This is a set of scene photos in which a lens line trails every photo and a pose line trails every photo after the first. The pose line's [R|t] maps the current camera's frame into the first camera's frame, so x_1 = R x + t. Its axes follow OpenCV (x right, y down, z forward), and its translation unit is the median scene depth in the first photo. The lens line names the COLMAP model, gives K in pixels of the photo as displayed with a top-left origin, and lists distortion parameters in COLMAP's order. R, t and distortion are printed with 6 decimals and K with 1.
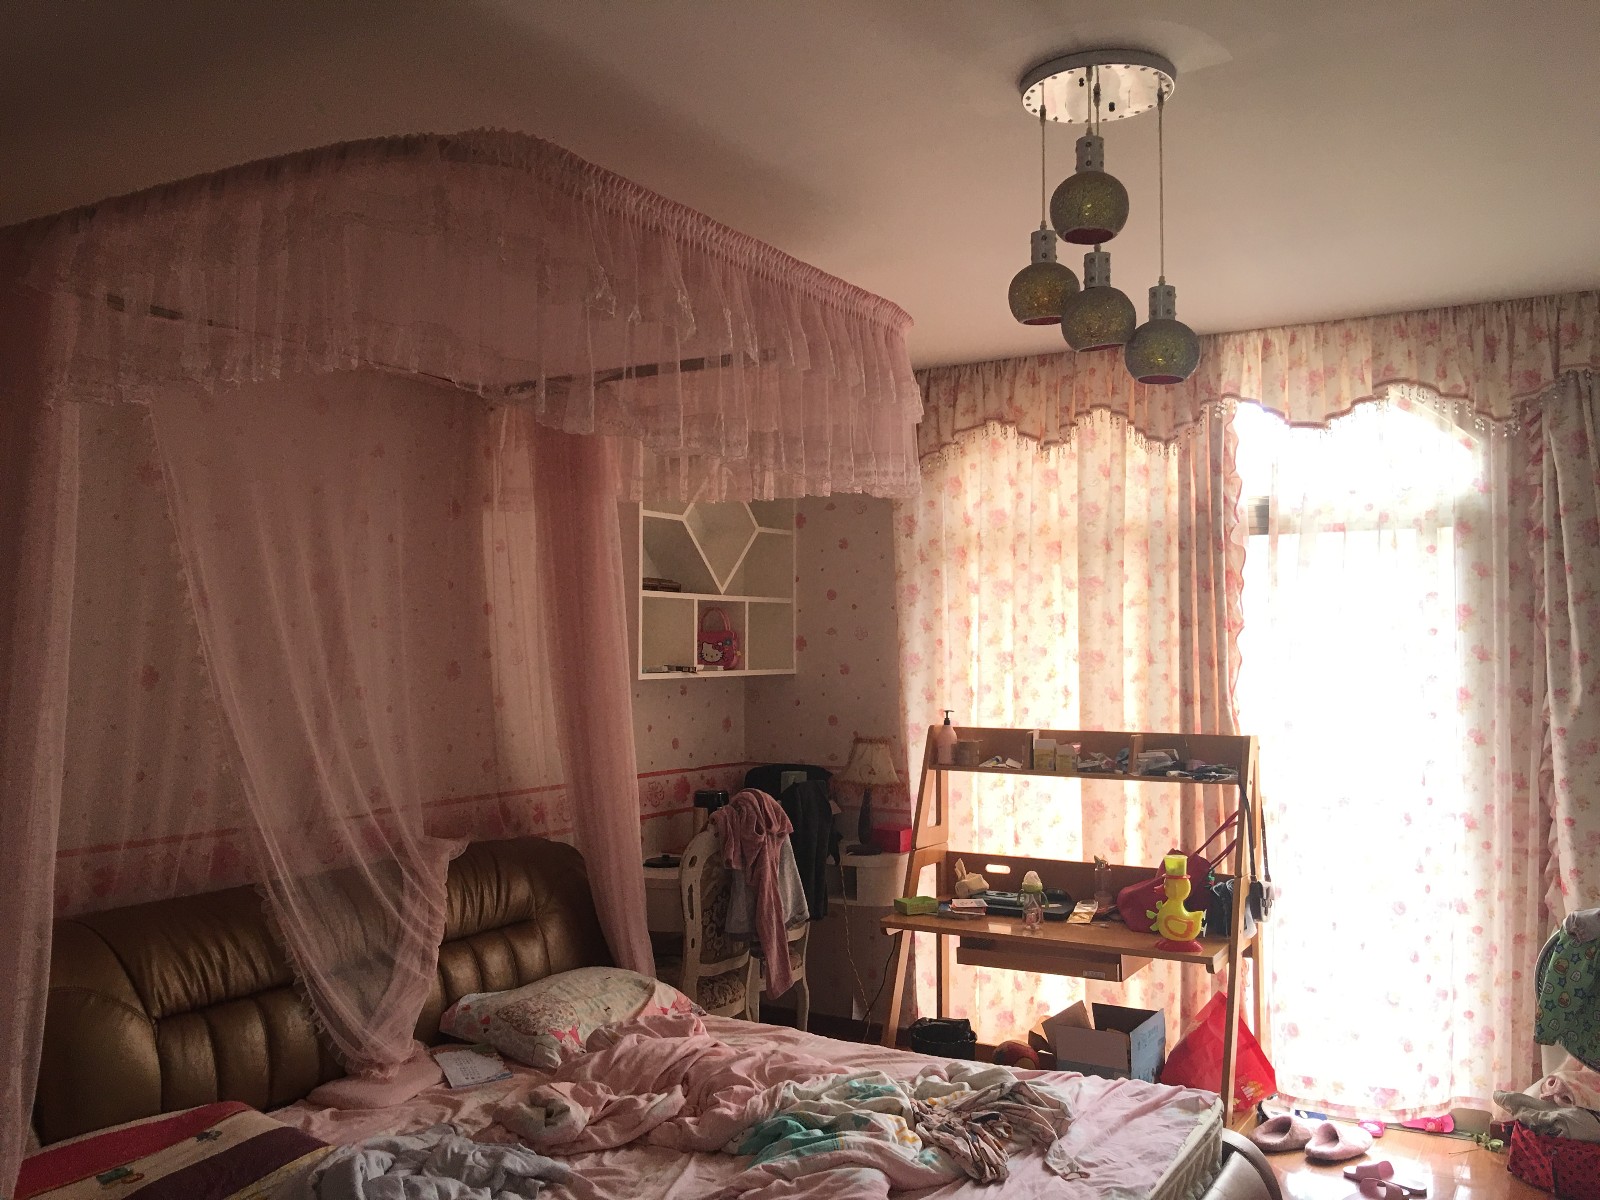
lens RADIAL K [[1345.7, 0, 808.1], [0, 1345.7, 585.6], [0, 0, 1]] dist [0.081348, -0.137540]
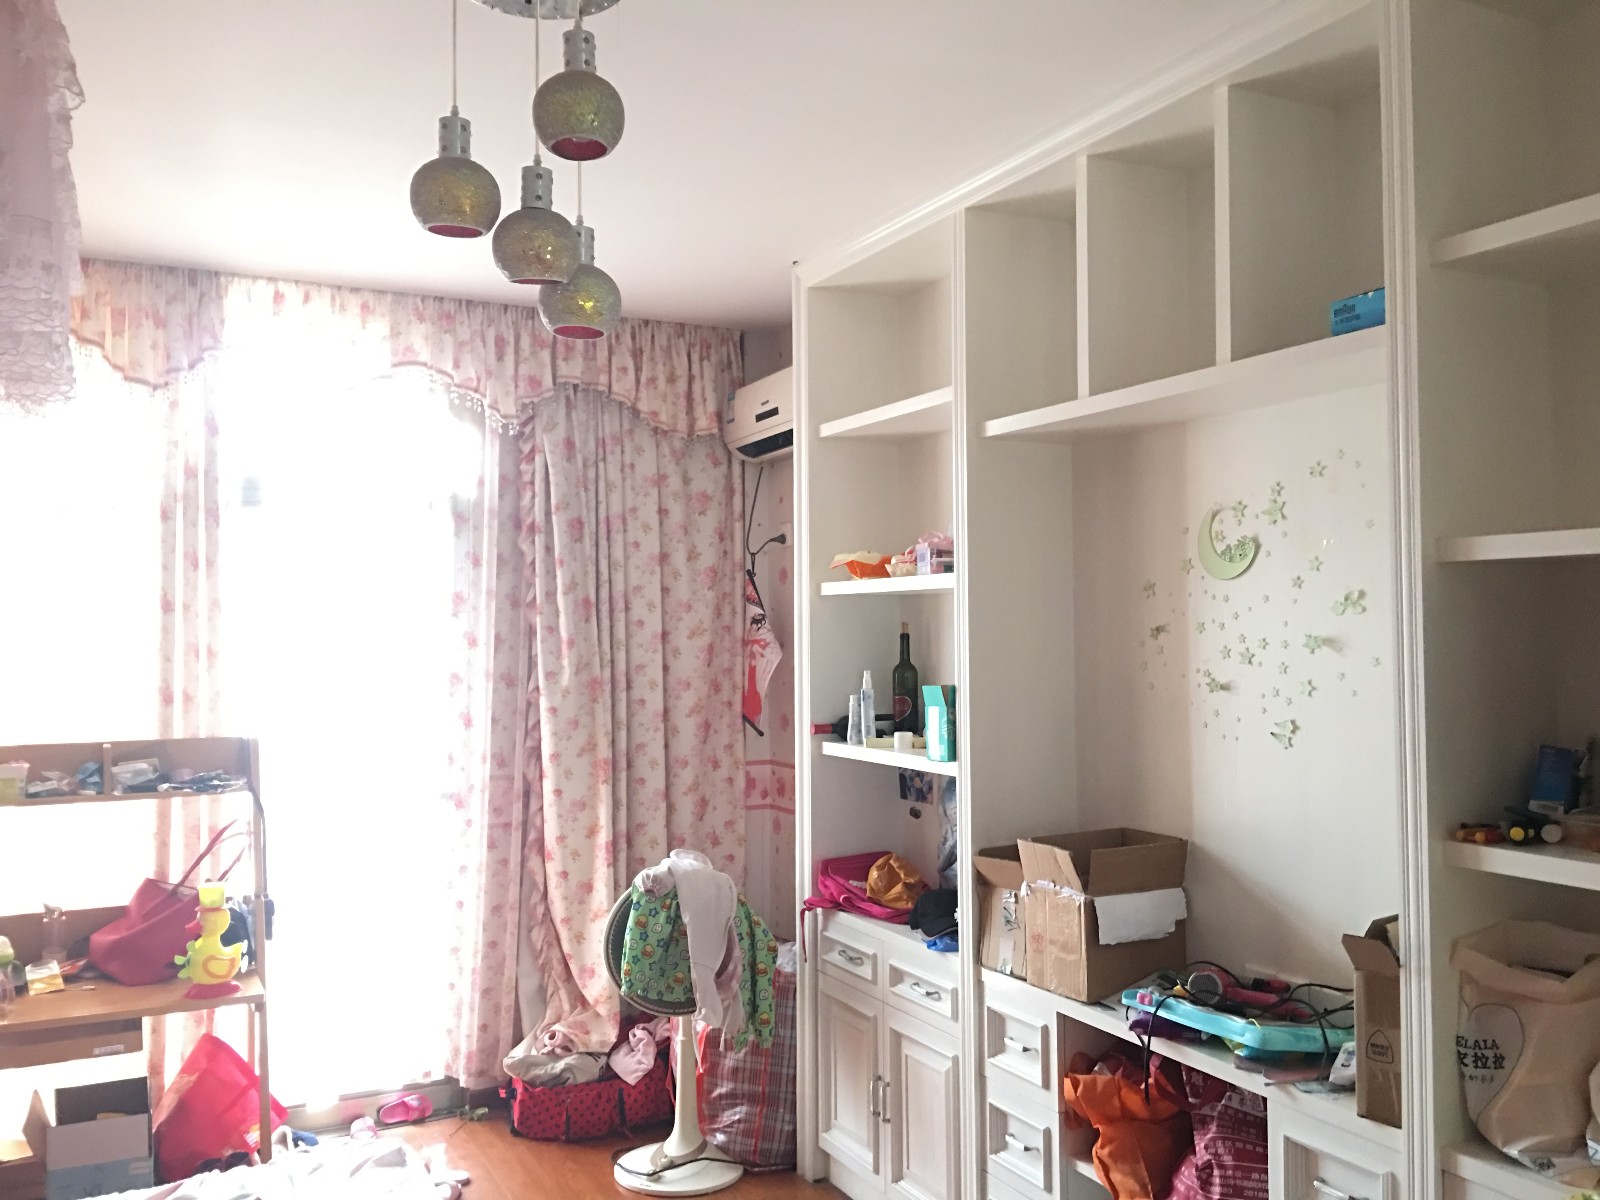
lens RADIAL K [[1345.7, 0, 808.1], [0, 1345.7, 585.6], [0, 0, 1]] dist [0.081348, -0.137540]
pose [[0.544064, 0.025705, 0.838650, -0.234795], [-0.034412, 0.999373, -0.008307, 0.008583], [-0.838338, -0.024340, 0.544607, 0.229375]]
